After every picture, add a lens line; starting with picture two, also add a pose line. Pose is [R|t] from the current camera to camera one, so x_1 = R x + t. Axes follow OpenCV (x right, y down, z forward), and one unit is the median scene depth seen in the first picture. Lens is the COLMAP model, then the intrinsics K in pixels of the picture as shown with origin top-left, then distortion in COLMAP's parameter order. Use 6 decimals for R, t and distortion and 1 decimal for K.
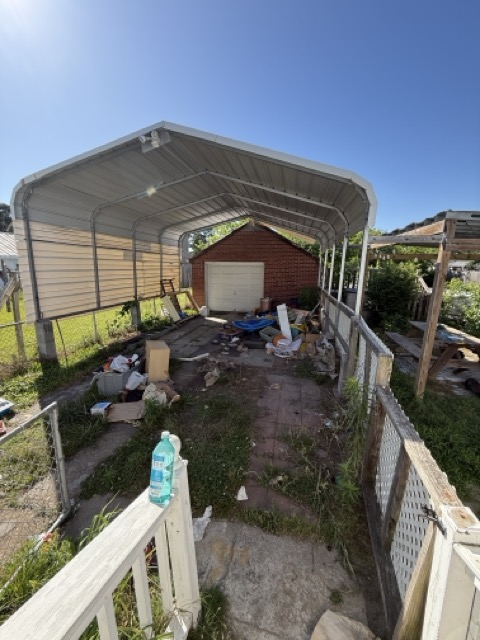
lens RADIAL K [[255.5, 0, 239.3], [0, 255.5, 318.9], [0, 0, 1]] dist [-0.001277, -0.000181]
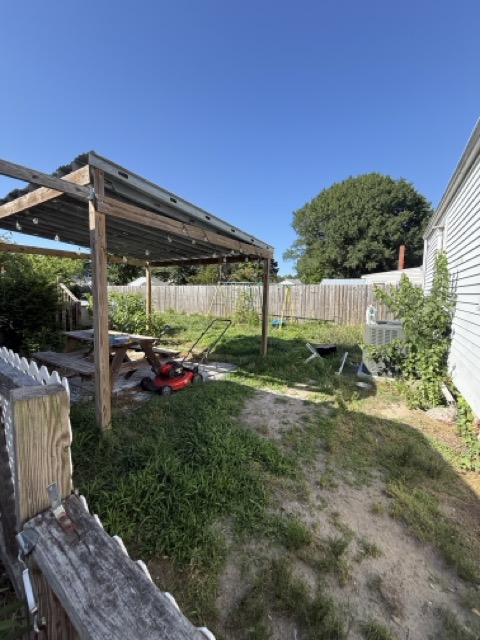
lens RADIAL K [[255.5, 0, 239.3], [0, 255.5, 318.9], [0, 0, 1]] dist [-0.001277, -0.000181]
pose [[0.340473, -0.109639, 0.933840, 0.224479], [0.184373, 0.981682, 0.048034, 0.052008], [-0.922000, 0.155820, 0.354451, 0.389634]]
